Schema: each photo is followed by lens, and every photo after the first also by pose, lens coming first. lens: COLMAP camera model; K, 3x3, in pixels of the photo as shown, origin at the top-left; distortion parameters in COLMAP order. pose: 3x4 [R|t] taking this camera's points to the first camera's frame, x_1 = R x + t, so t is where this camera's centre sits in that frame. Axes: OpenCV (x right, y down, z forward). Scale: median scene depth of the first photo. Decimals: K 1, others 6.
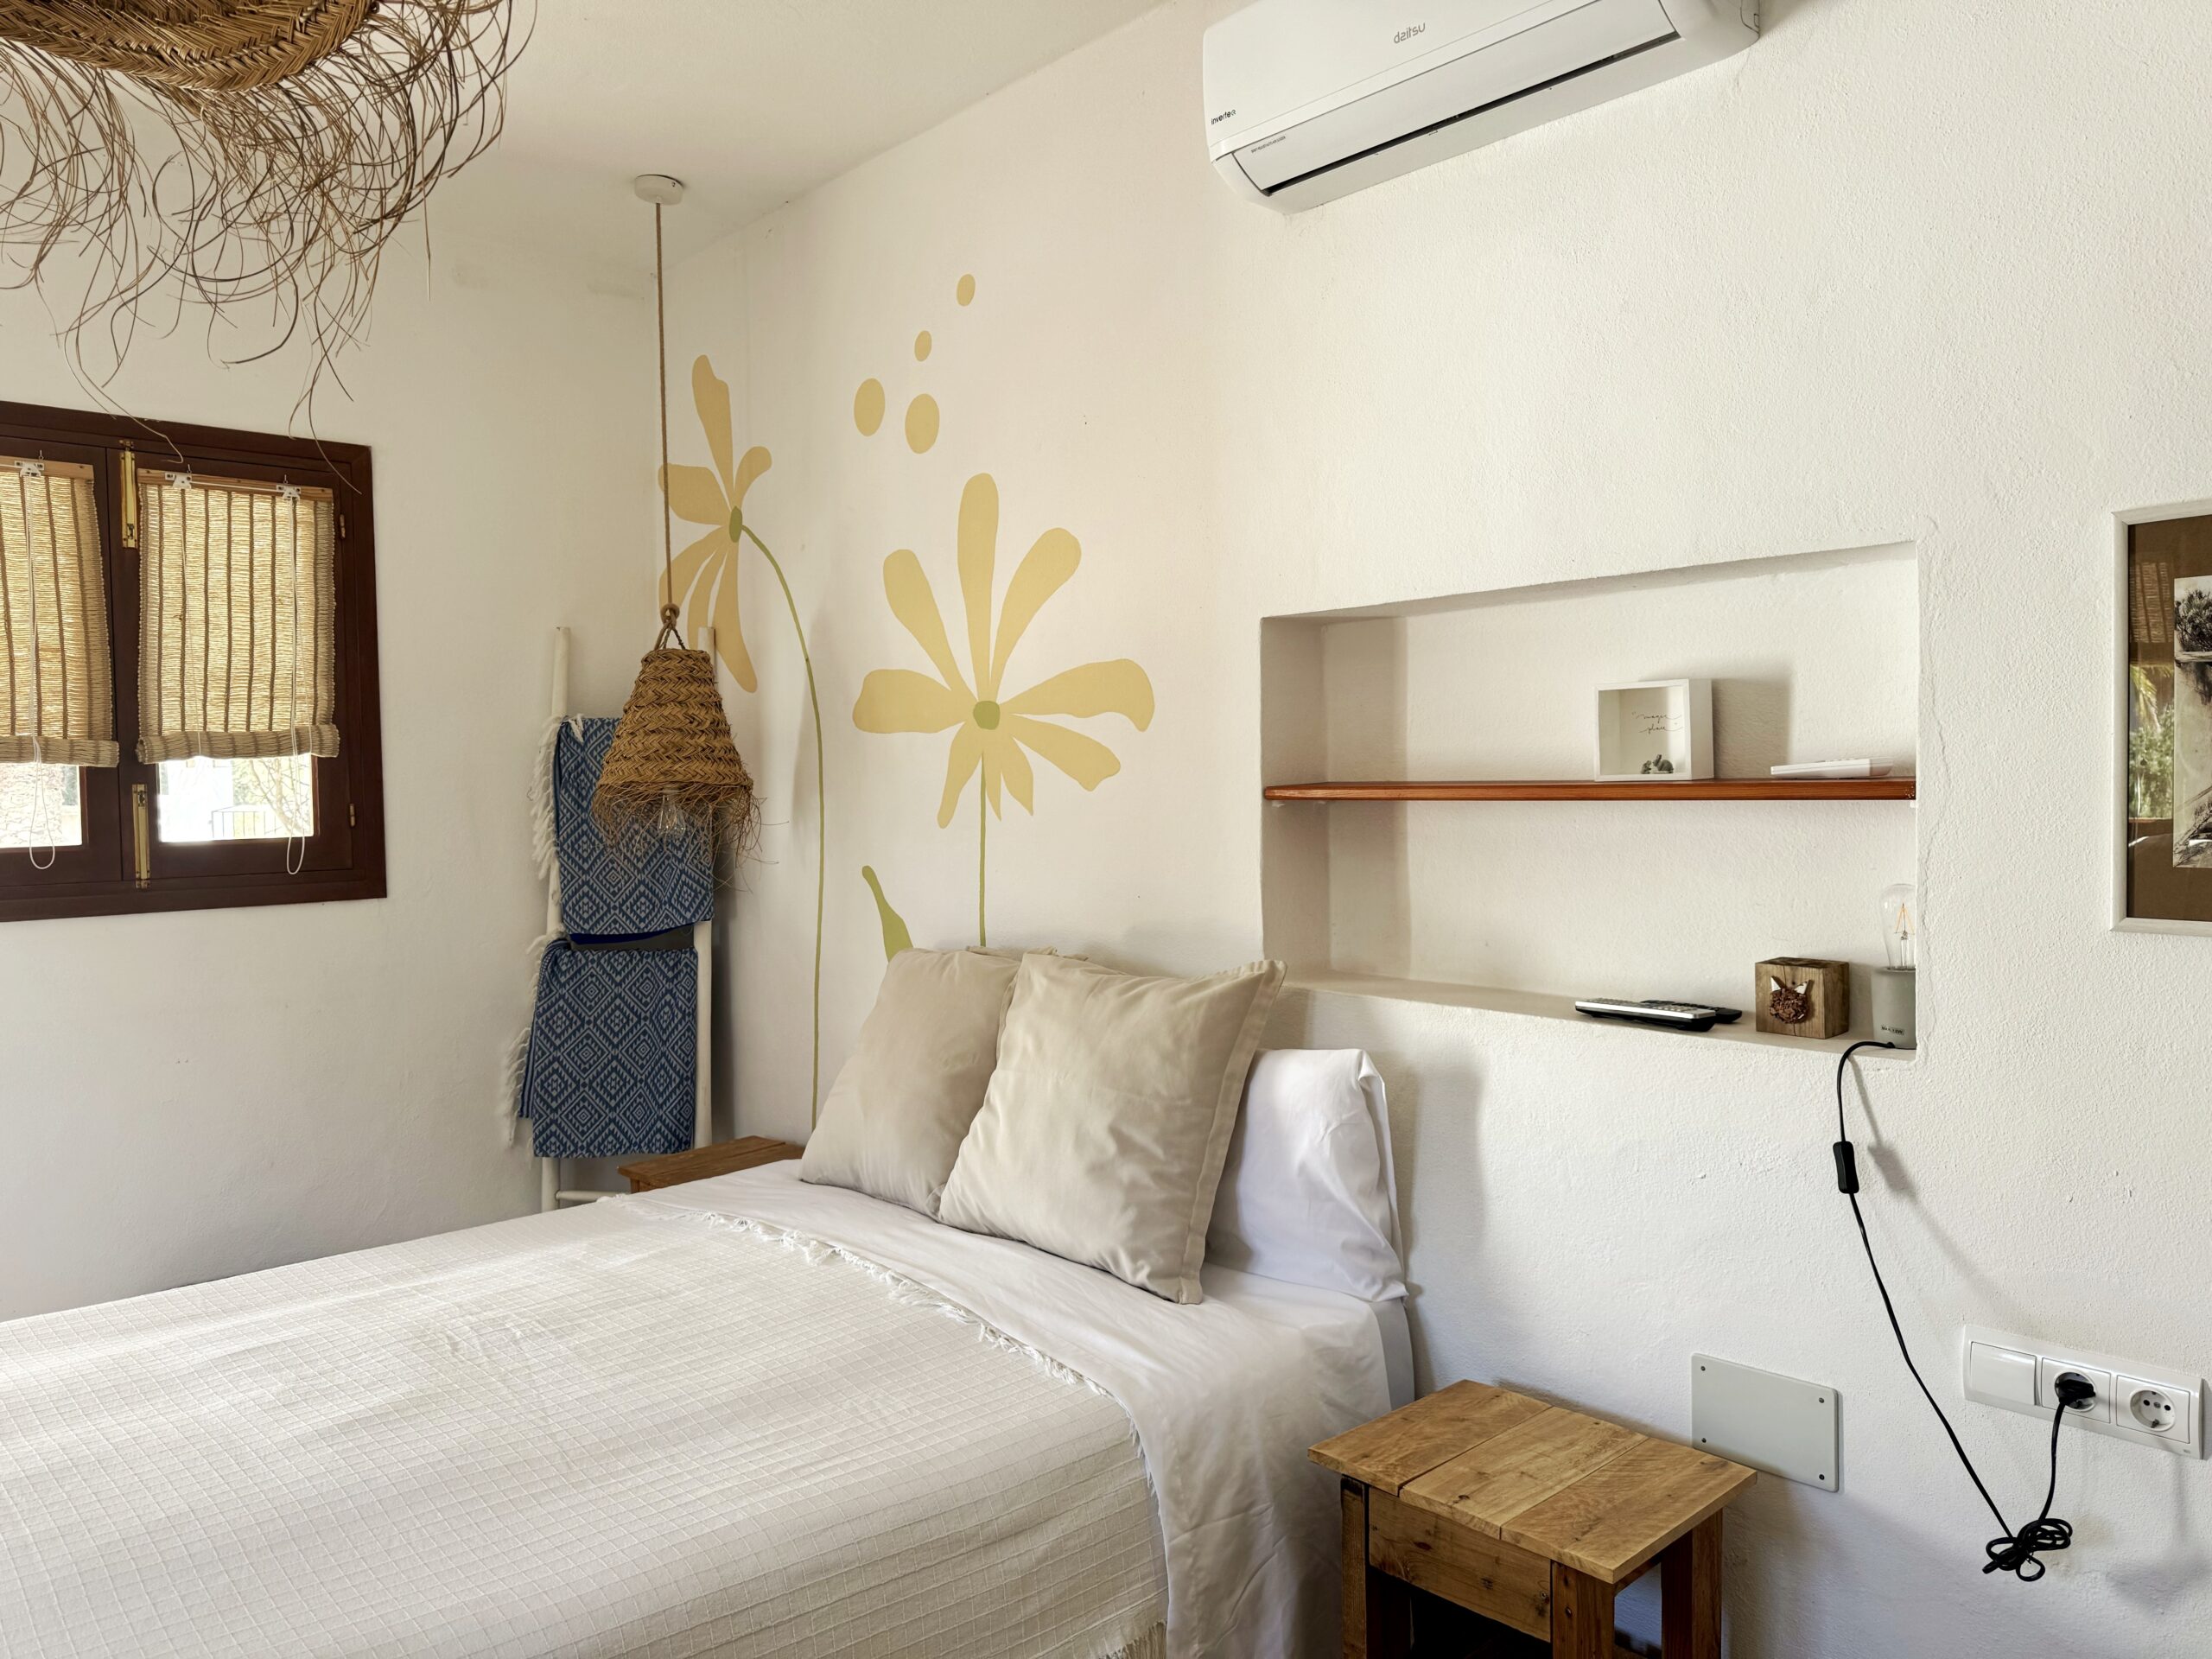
lens RADIAL K [[1565.1, 0, 1106.0], [0, 1565.1, 829.5], [0, 0, 1]] dist [0.238651, -0.206584]
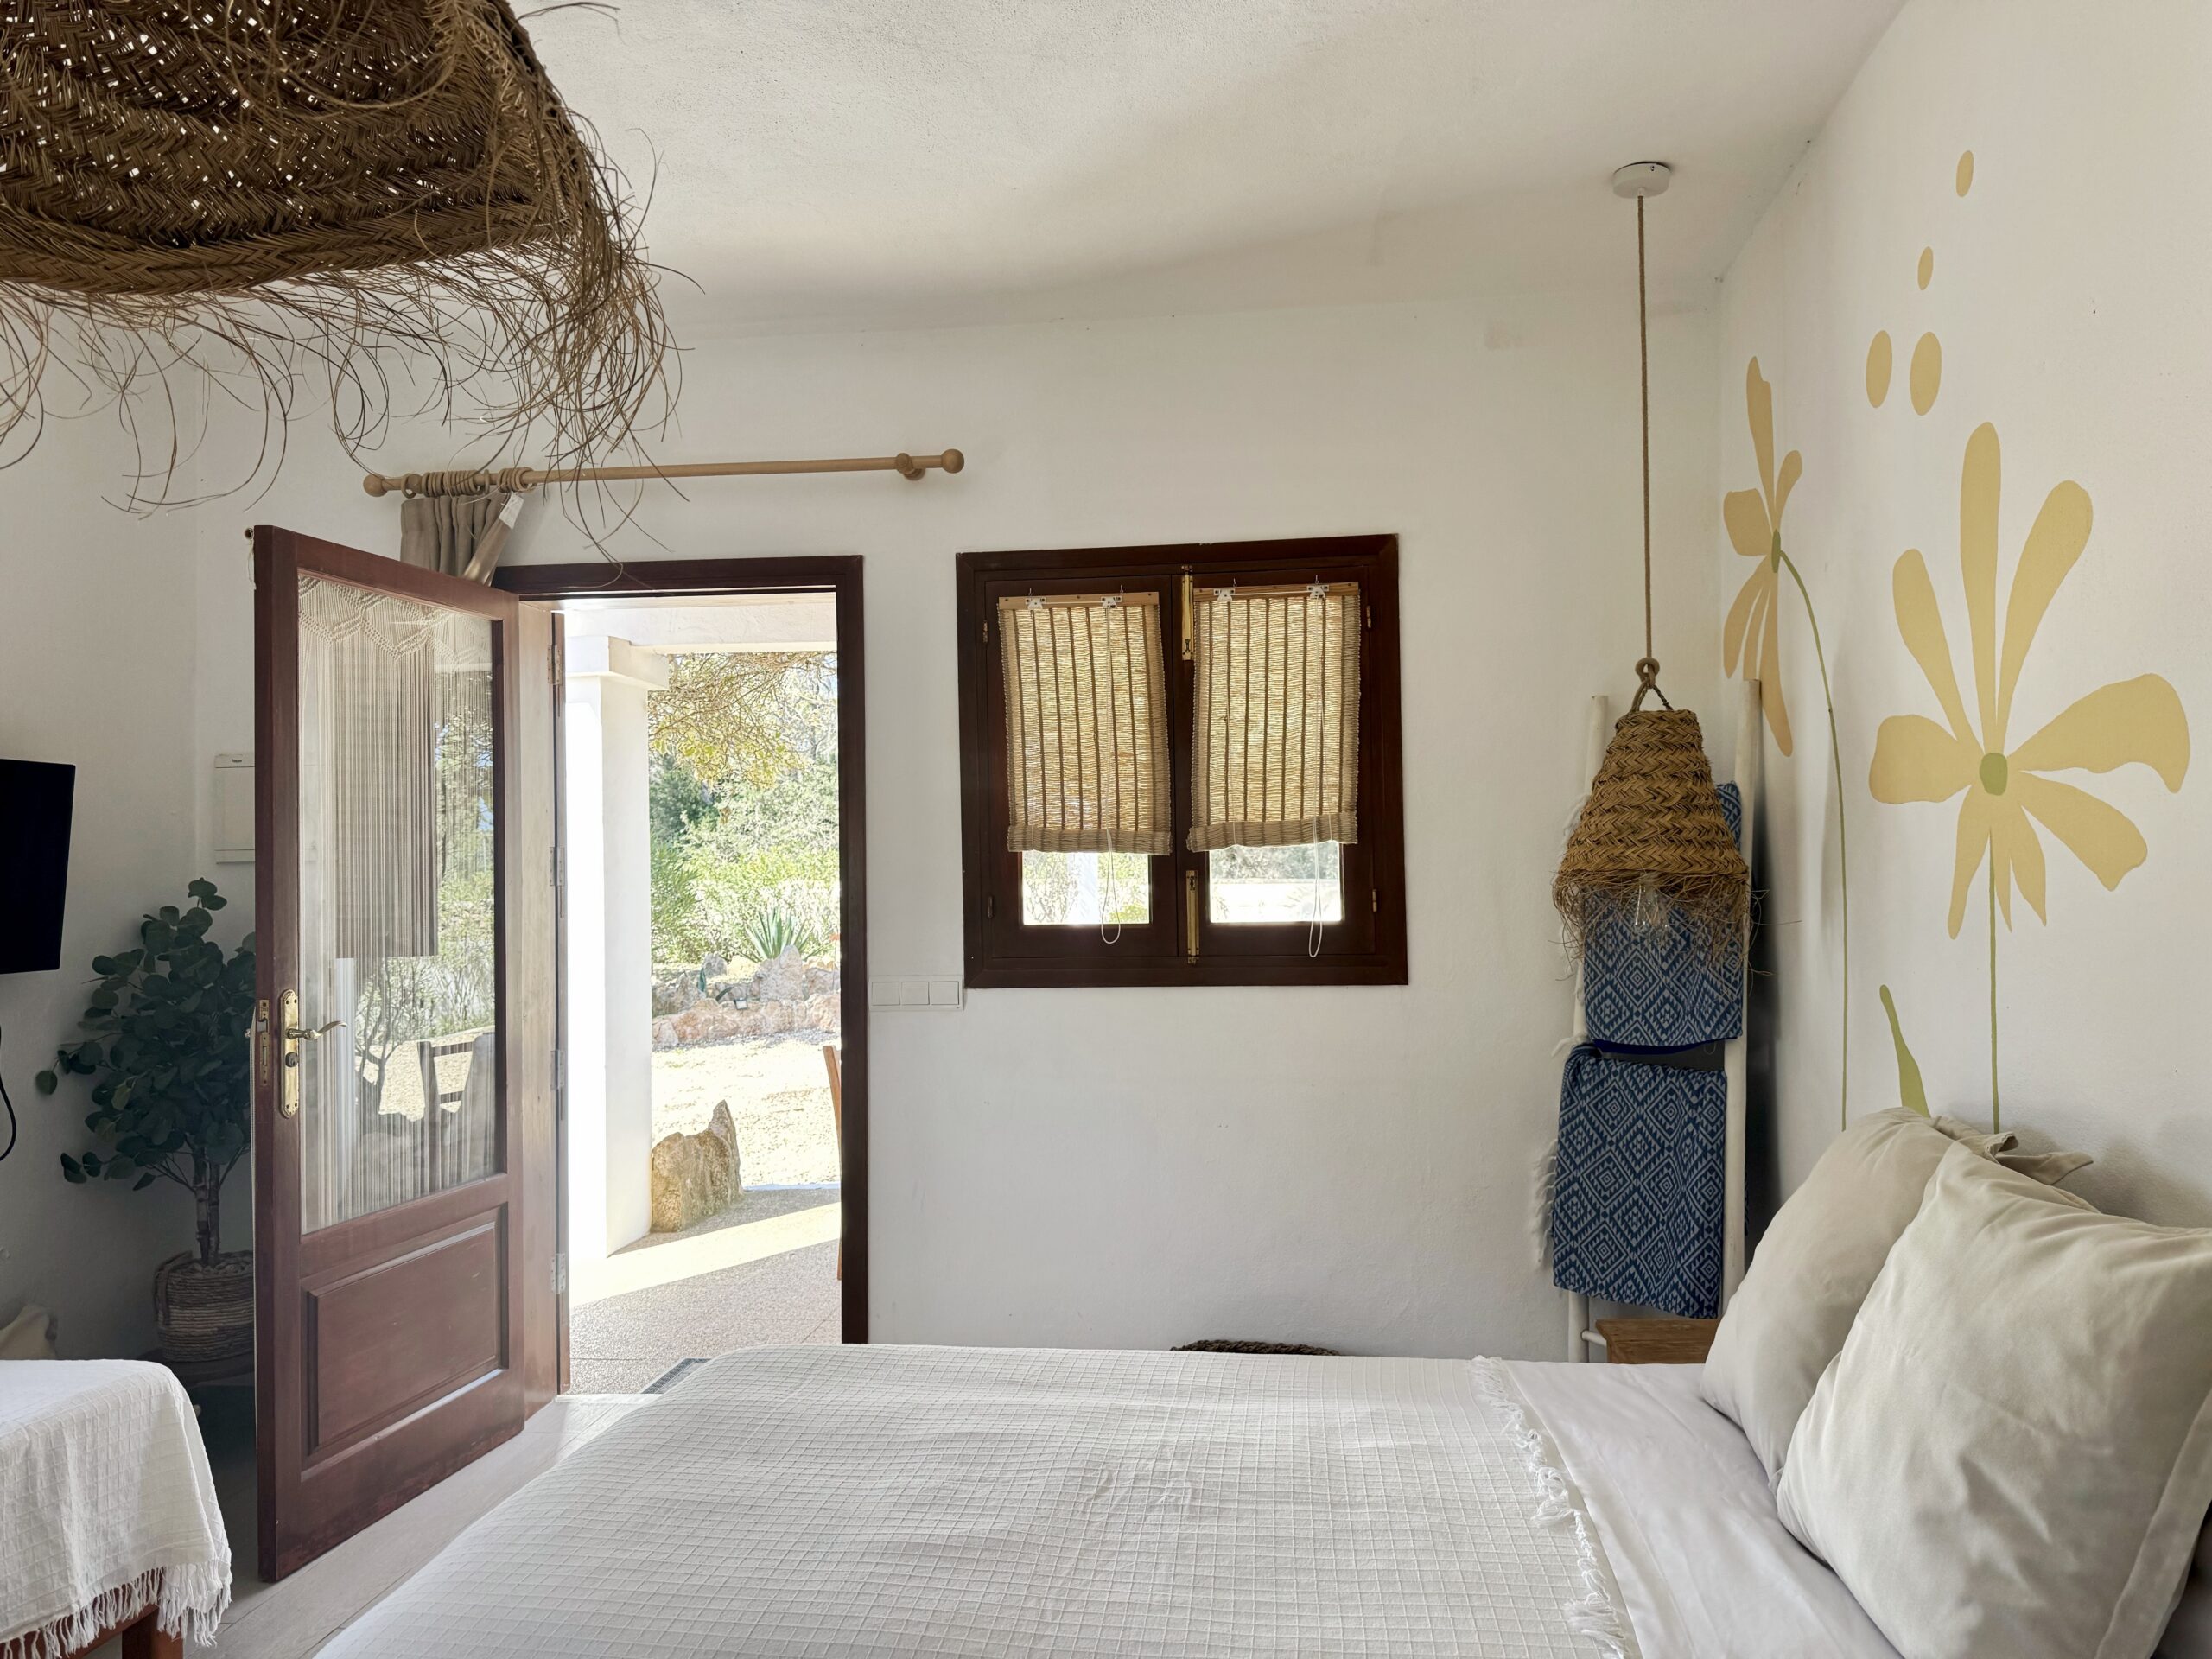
lens RADIAL K [[1621.6, 0, 1106.0], [0, 1621.6, 829.5], [0, 0, 1]] dist [0.068707, -0.007728]
pose [[0.672341, -0.012565, -0.740135, 0.184452], [-0.020444, 0.999159, -0.035535, -0.015736], [0.739960, 0.039023, 0.671518, 0.230035]]
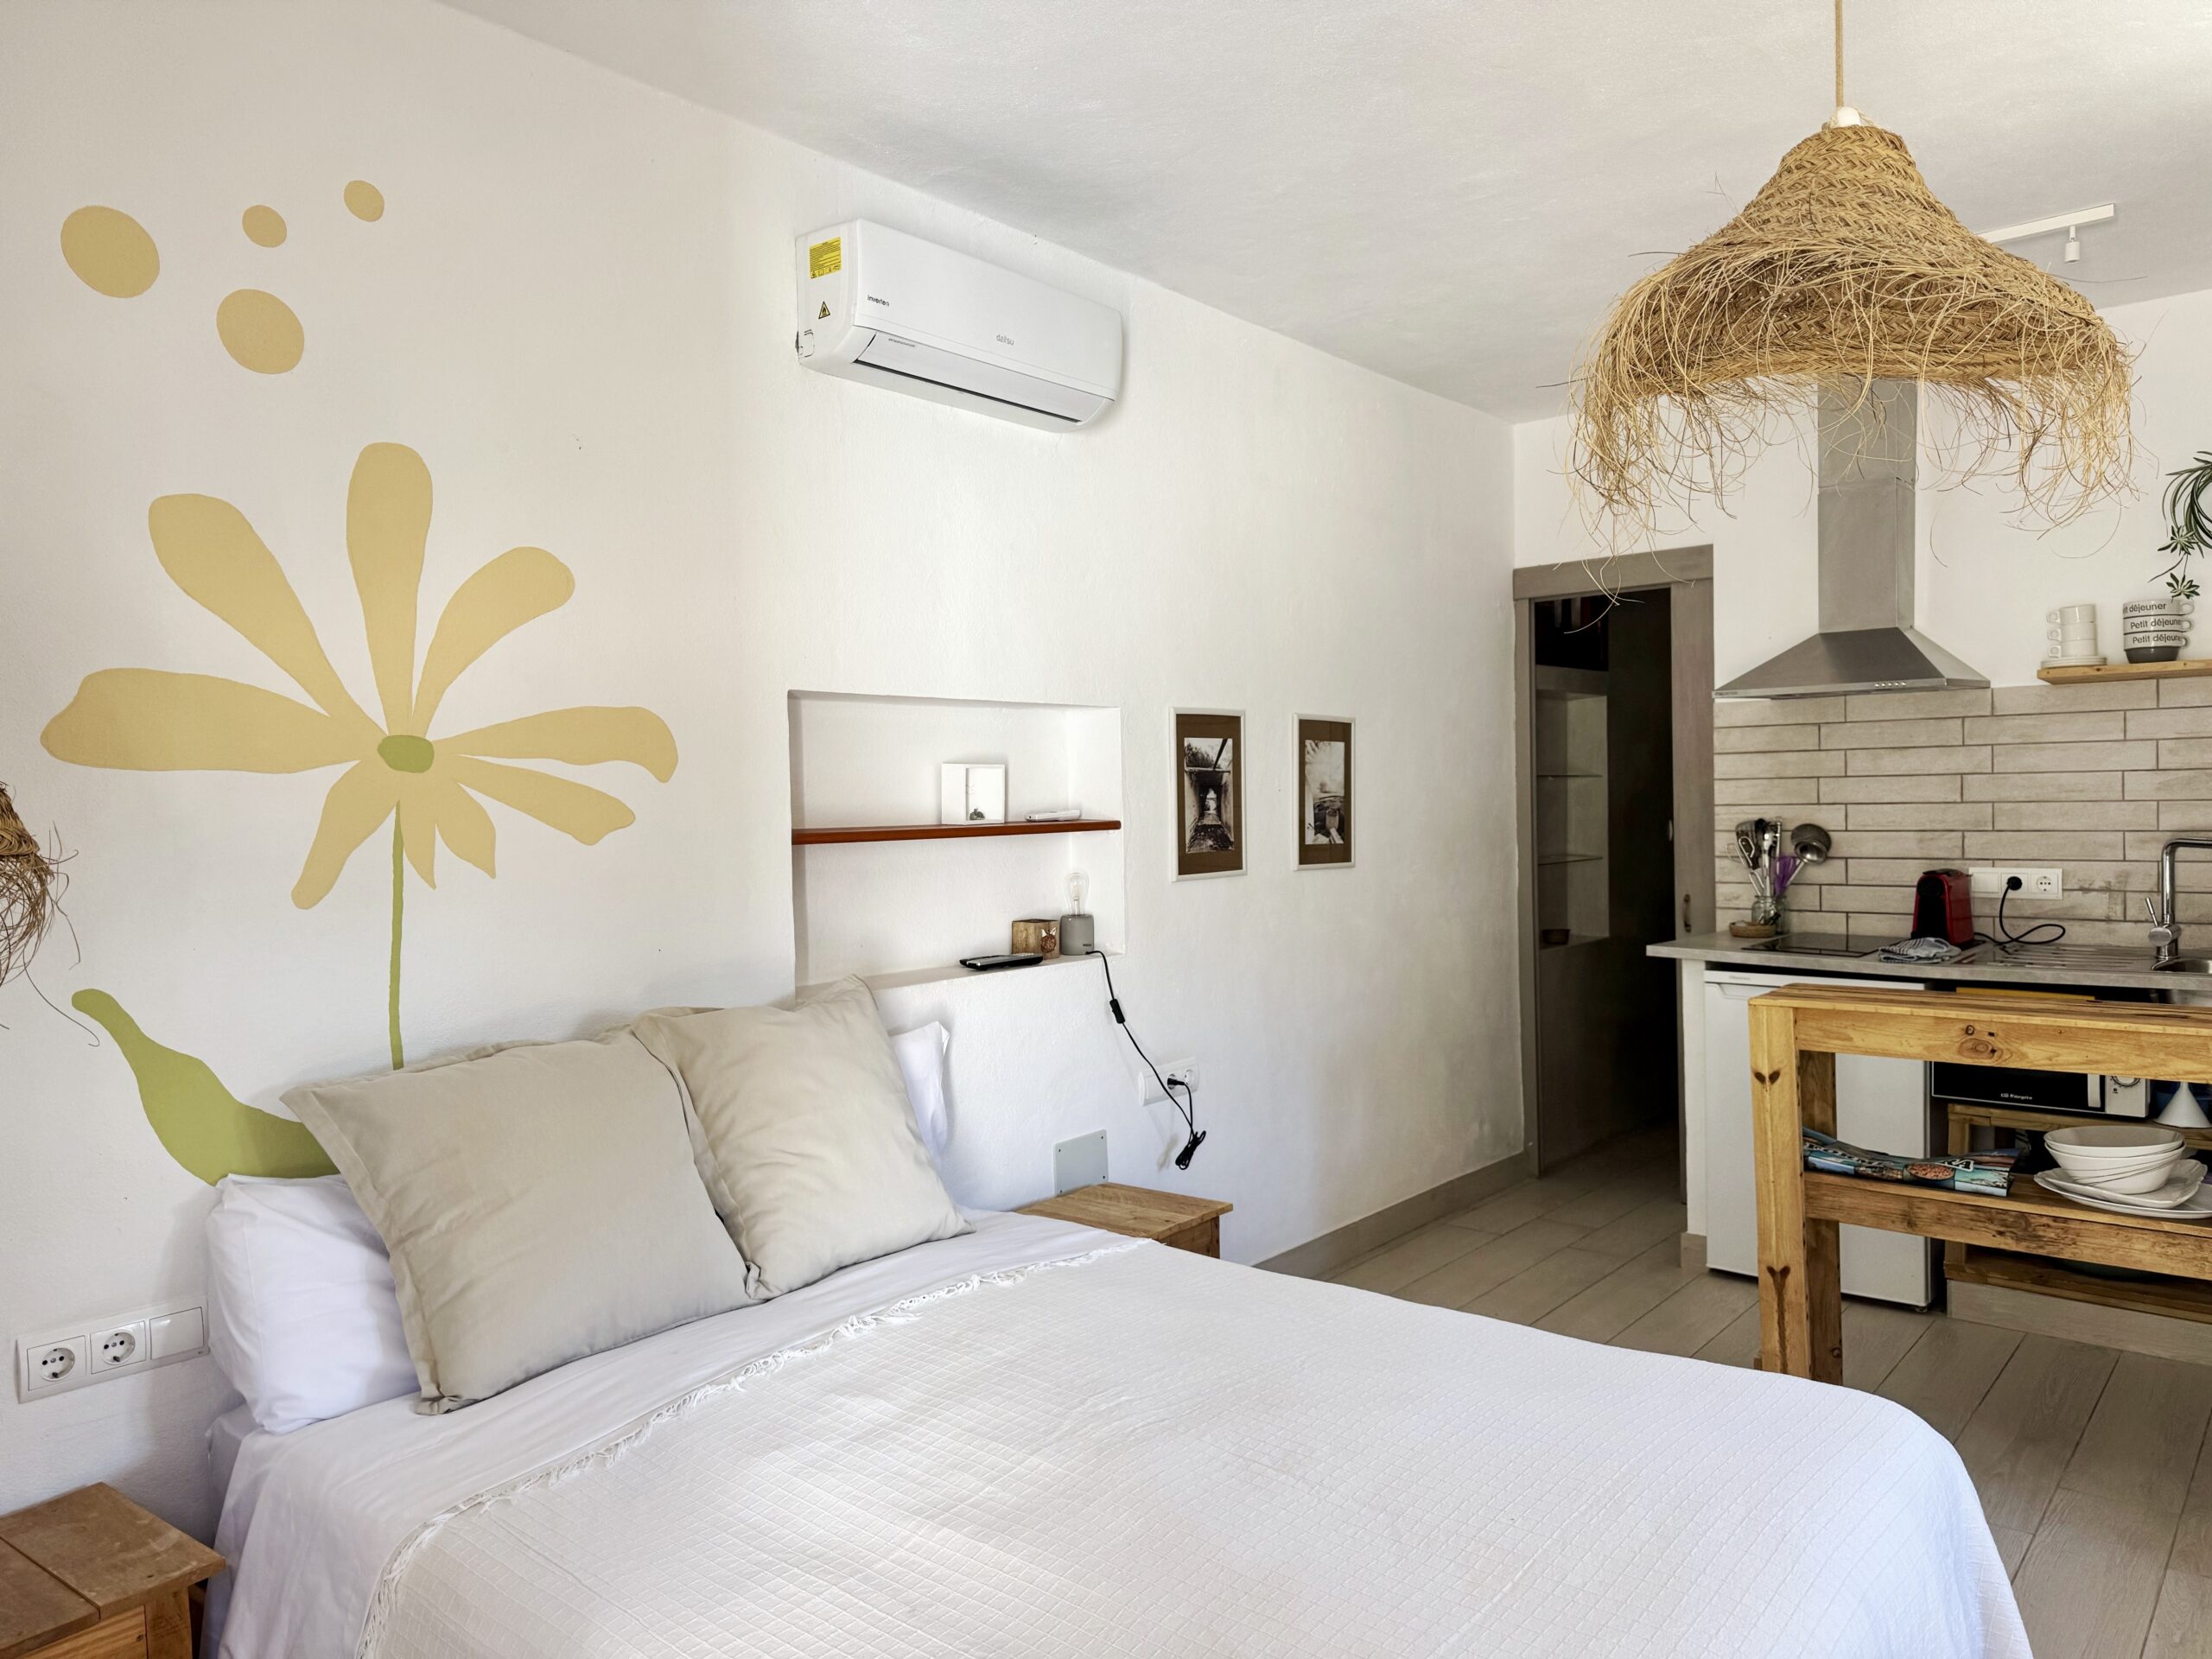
lens RADIAL K [[1556.7, 0, 1106.0], [0, 1556.7, 829.5], [0, 0, 1]] dist [0.001051, -0.001536]
pose [[-0.136095, -0.011126, 0.990633, -0.825566], [0.049193, 0.998628, 0.017974, -0.031086], [-0.989474, 0.051179, -0.135361, 0.723755]]
